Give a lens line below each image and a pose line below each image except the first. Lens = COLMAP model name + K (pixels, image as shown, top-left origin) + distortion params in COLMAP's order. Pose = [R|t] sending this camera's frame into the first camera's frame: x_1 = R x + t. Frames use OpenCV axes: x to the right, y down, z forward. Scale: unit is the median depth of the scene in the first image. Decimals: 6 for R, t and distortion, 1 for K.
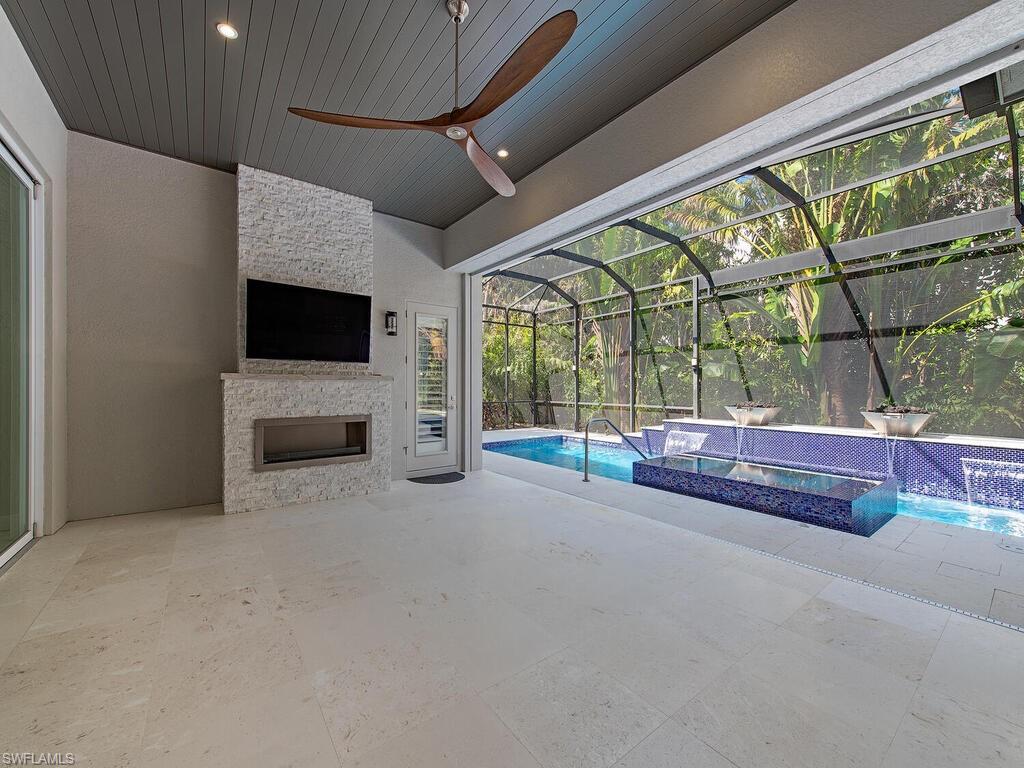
lens RADIAL K [[414.7, 0, 512.0], [0, 414.7, 384.0], [0, 0, 1]] dist [0.000782, 0.000065]
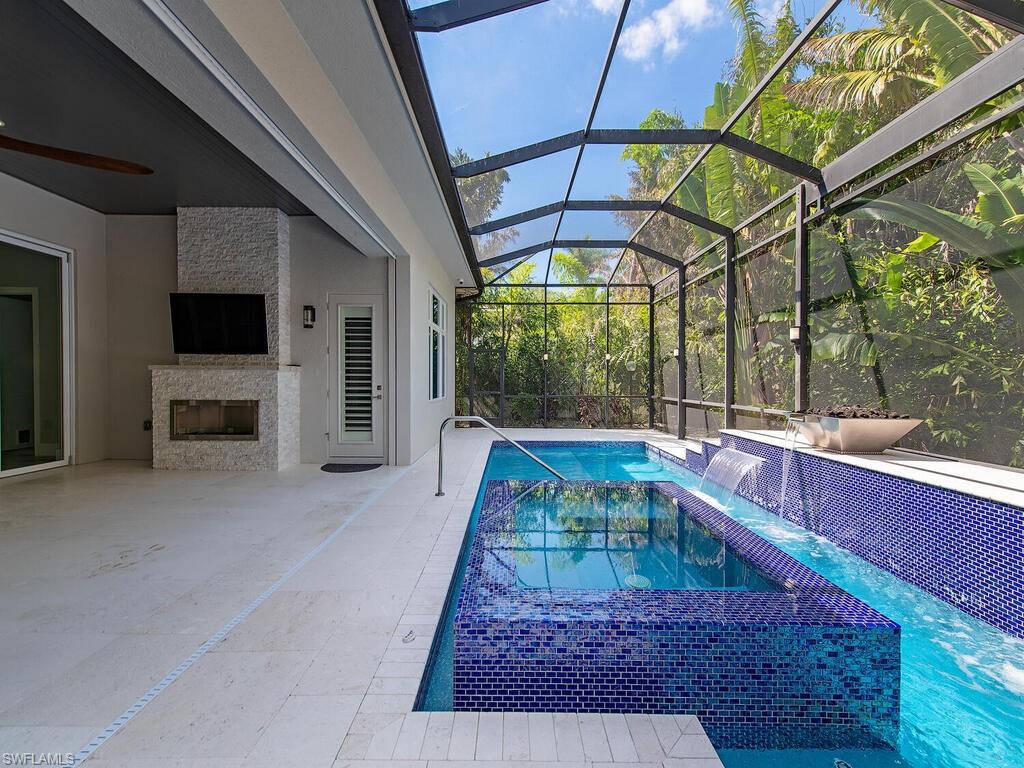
lens RADIAL K [[414.7, 0, 512.0], [0, 414.7, 384.0], [0, 0, 1]] dist [0.000782, 0.000065]
pose [[0.788223, 0.008631, -0.615330, 0.897706], [0.002469, 0.999849, 0.017188, 0.012573], [0.615385, -0.015067, 0.788083, 0.546502]]
